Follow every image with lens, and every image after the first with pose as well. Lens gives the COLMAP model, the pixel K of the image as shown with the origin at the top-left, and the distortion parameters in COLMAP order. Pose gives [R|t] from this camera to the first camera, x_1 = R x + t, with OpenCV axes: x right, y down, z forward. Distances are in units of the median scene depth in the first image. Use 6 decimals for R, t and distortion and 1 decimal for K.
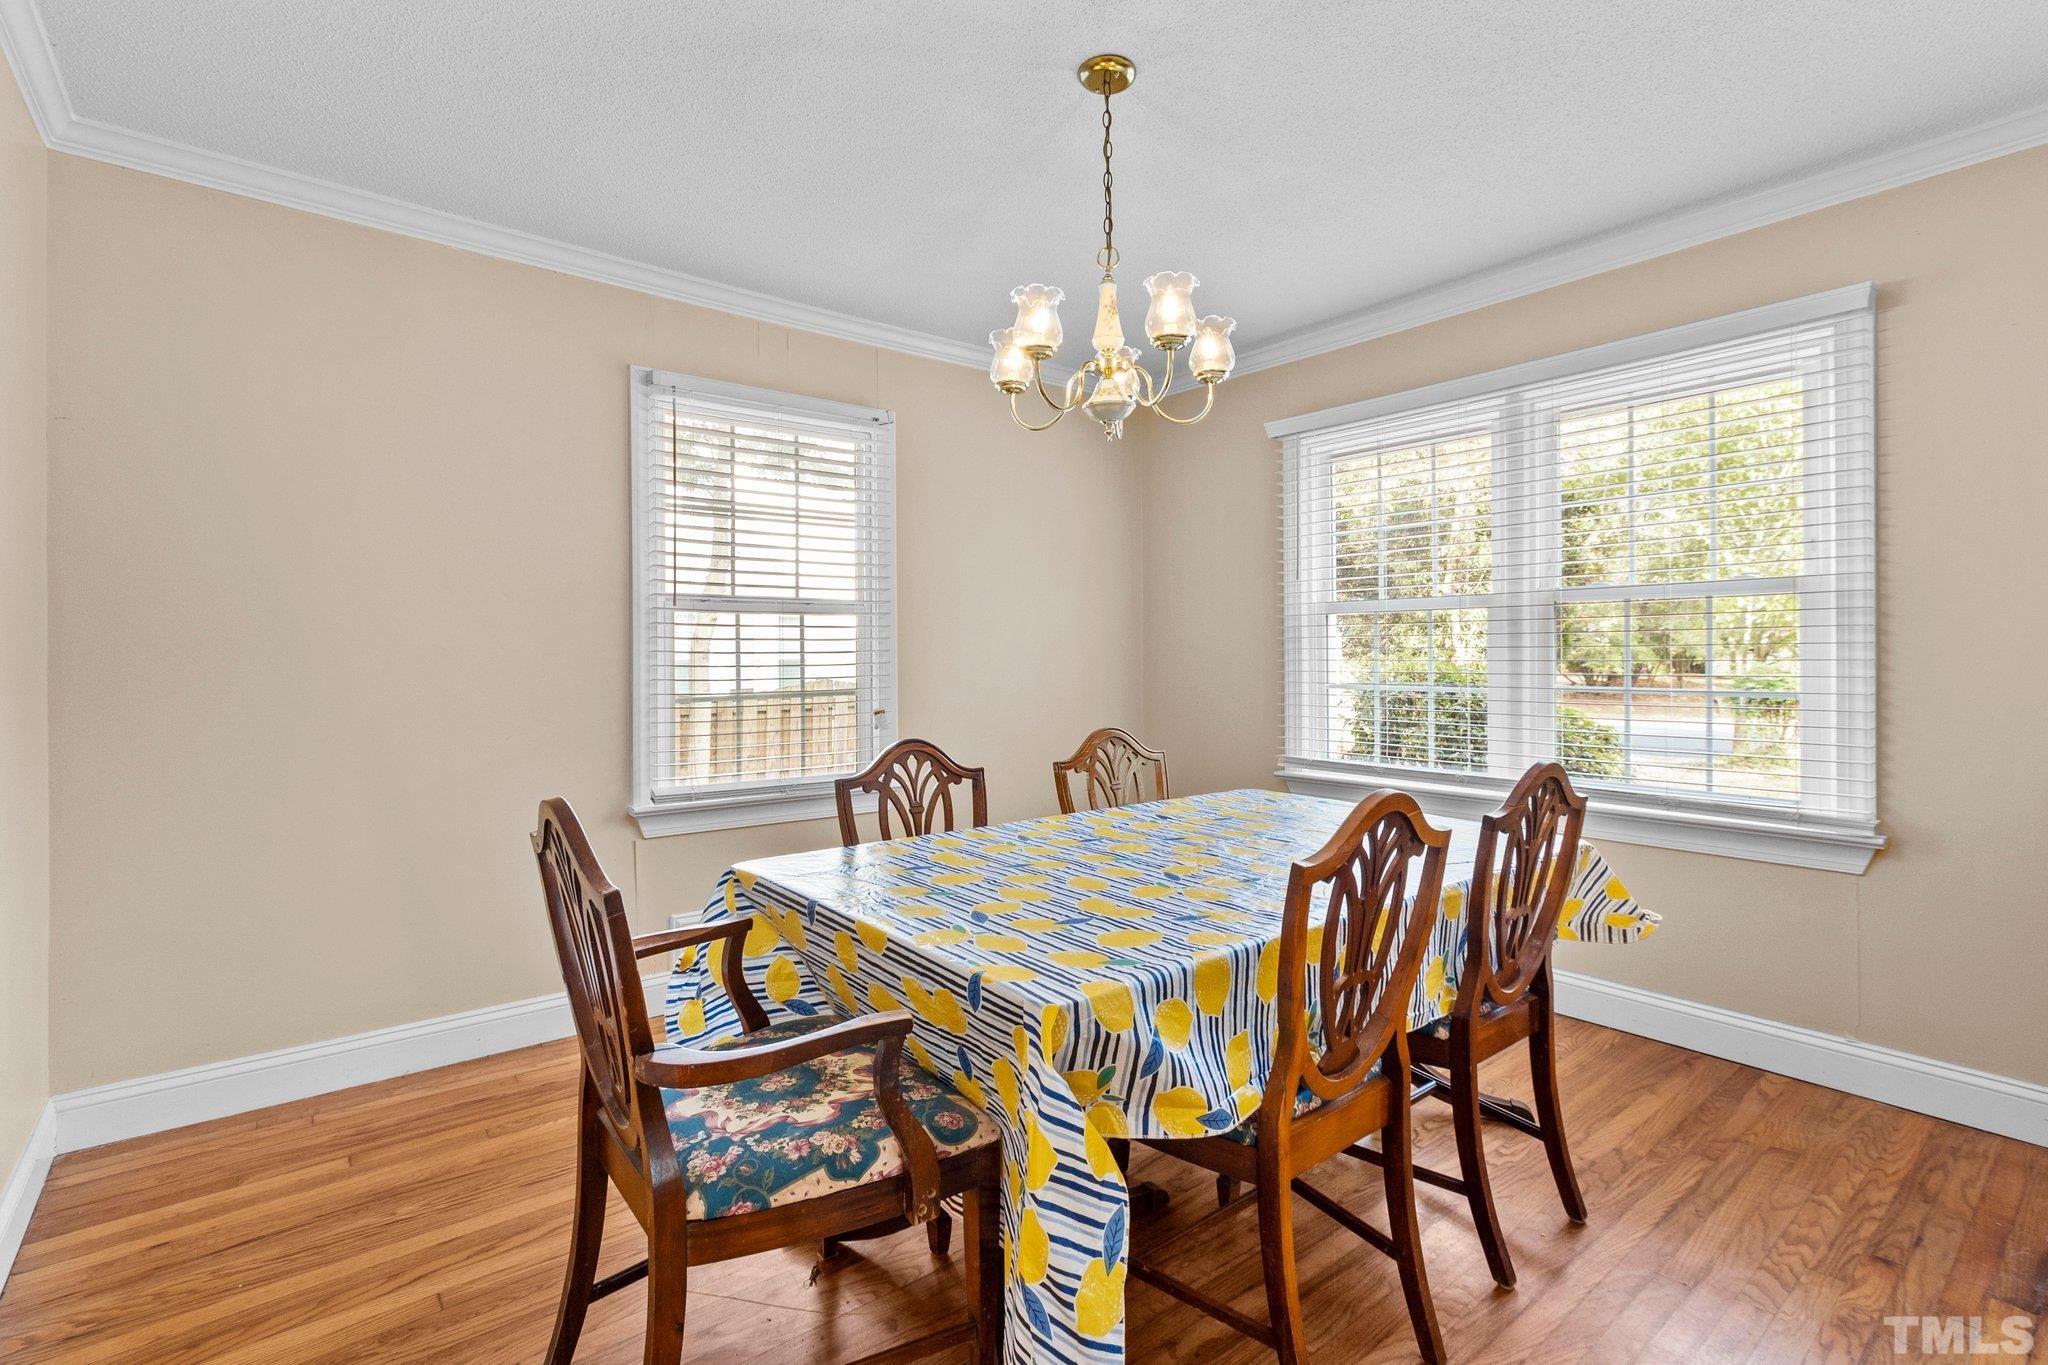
lens RADIAL K [[967.4, 0, 1053.4], [0, 967.4, 651.8], [0, 0, 1]] dist [-0.000750, -0.000178]
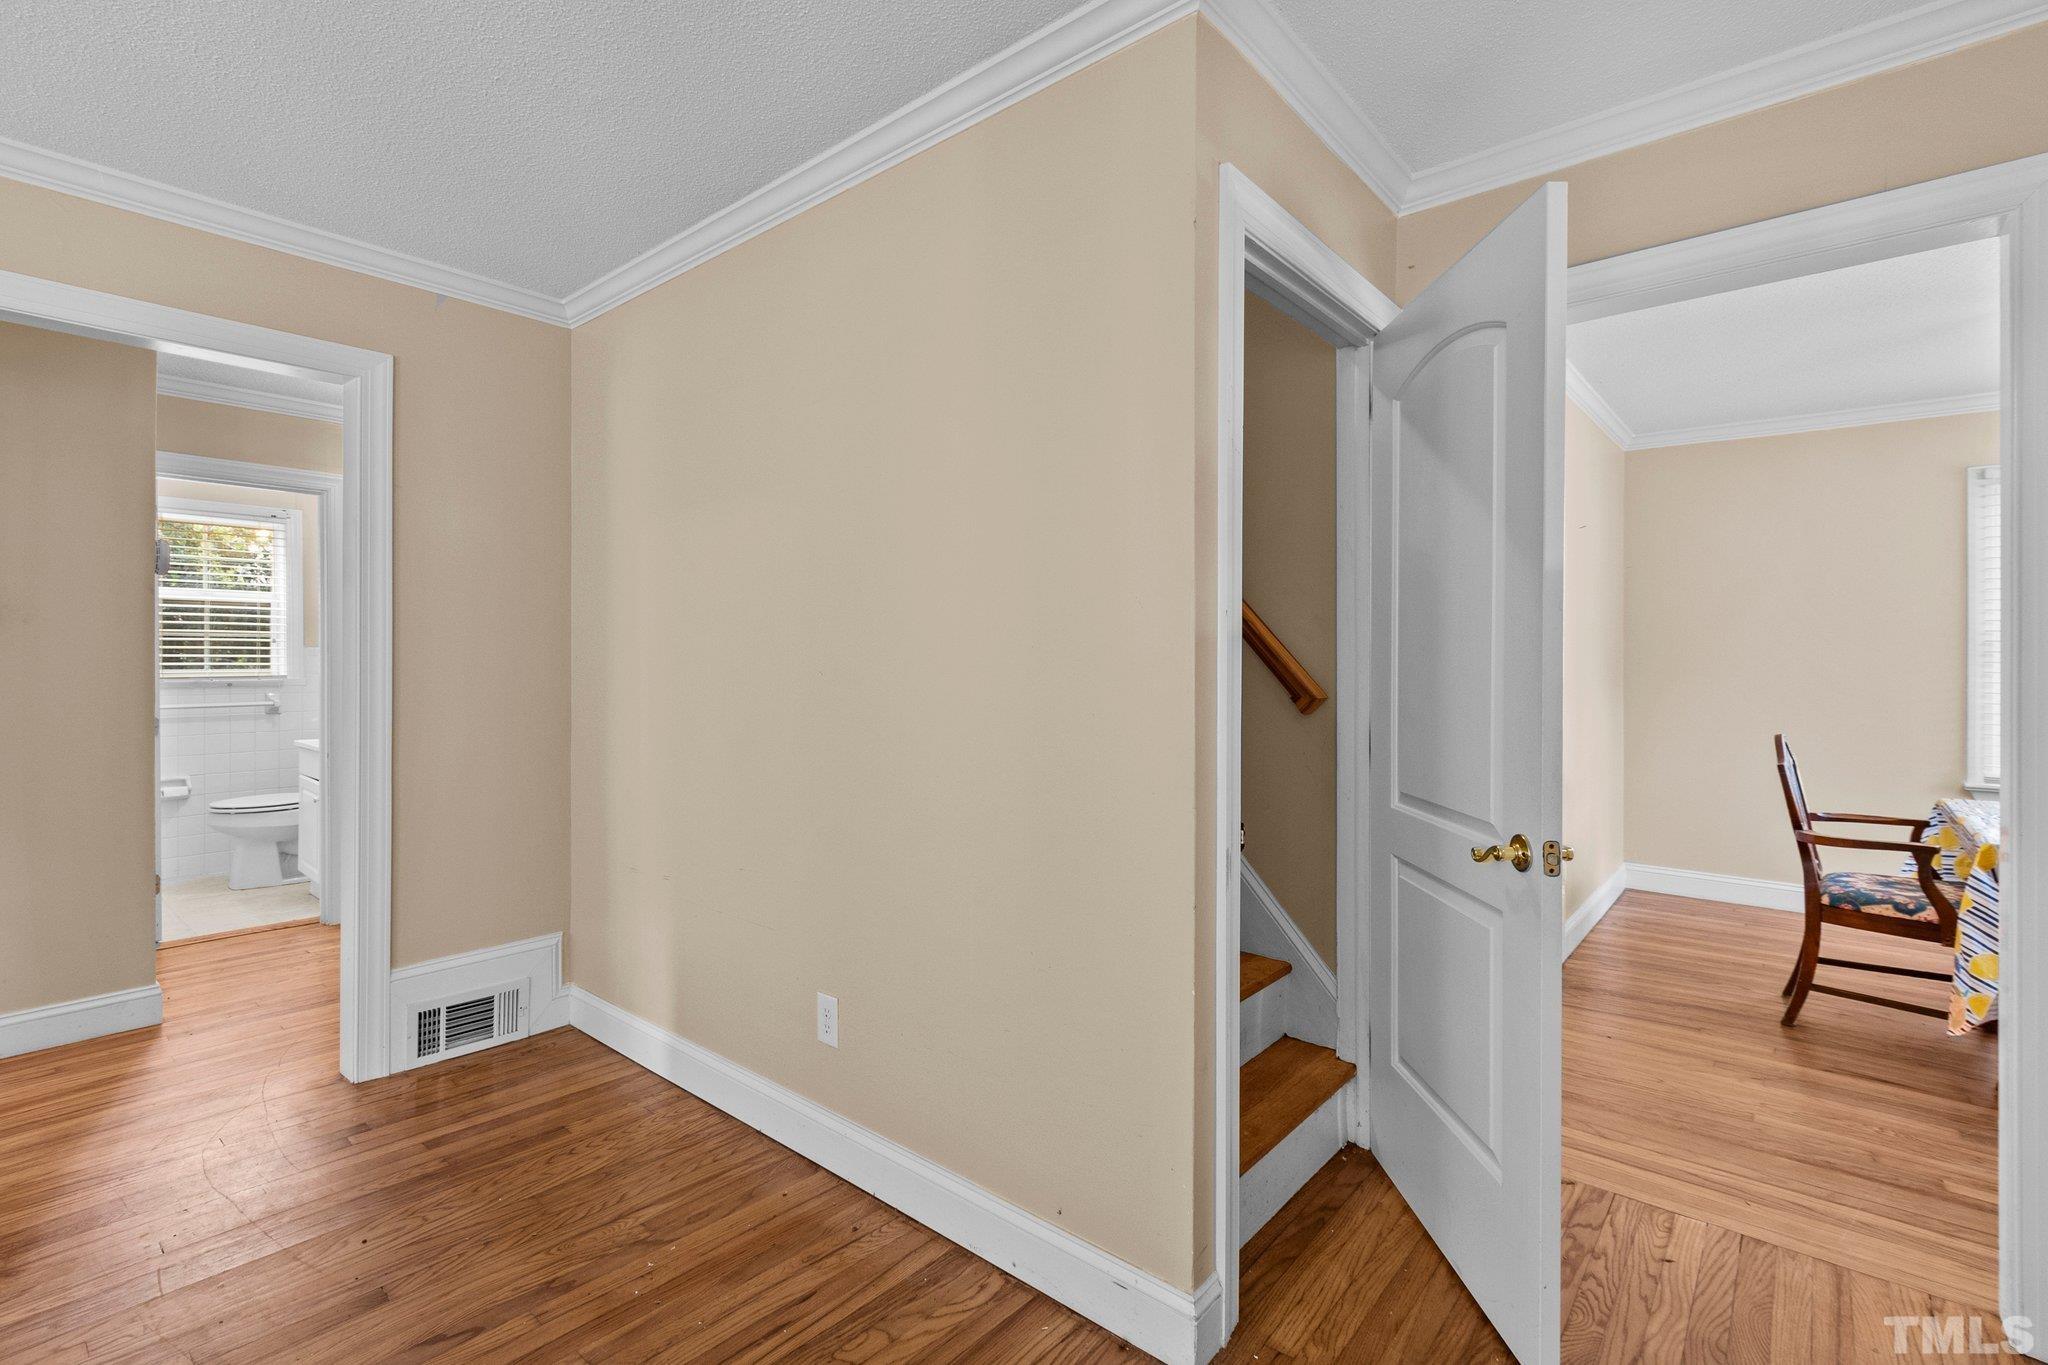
lens RADIAL K [[935.0, 0, 1029.9], [0, 935.0, 675.2], [0, 0, 1]] dist [0.000118, -0.000375]
pose [[0.183266, 0.008373, -0.983028, 1.546818], [0.008006, 0.999918, 0.010009, -0.048585], [0.983031, -0.009704, 0.183184, -1.394125]]
